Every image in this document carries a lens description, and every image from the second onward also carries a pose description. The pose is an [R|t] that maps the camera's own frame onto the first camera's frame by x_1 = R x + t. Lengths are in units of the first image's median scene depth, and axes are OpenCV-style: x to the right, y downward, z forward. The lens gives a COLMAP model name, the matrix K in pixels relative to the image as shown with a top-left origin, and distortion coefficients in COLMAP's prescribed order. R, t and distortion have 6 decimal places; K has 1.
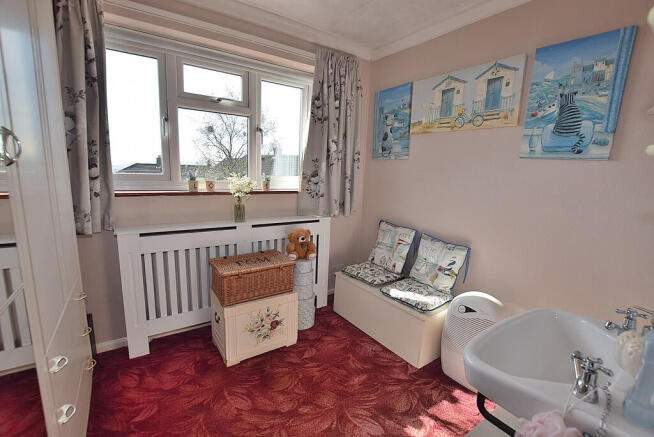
lens RADIAL K [[290.3, 0, 327.0], [0, 290.3, 218.5], [0, 0, 1]] dist [-0.020722, 0.000027]
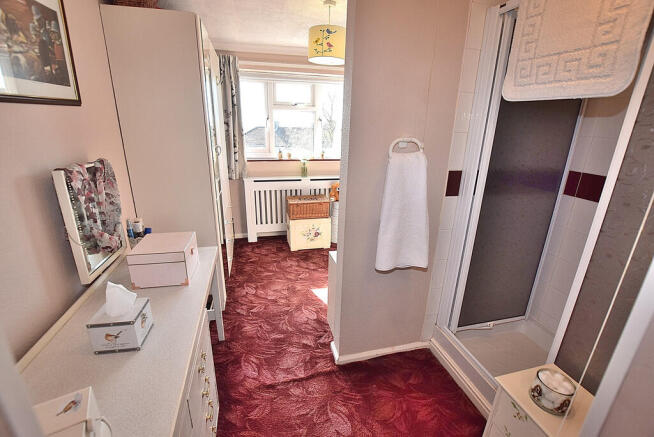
lens RADIAL K [[290.3, 0, 327.0], [0, 290.3, 218.5], [0, 0, 1]] dist [-0.020722, 0.000027]
pose [[0.934496, 0.088419, -0.344817, 0.511032], [-0.045597, 0.990414, 0.130391, 0.027485], [0.353040, -0.106127, 0.929570, -0.681669]]
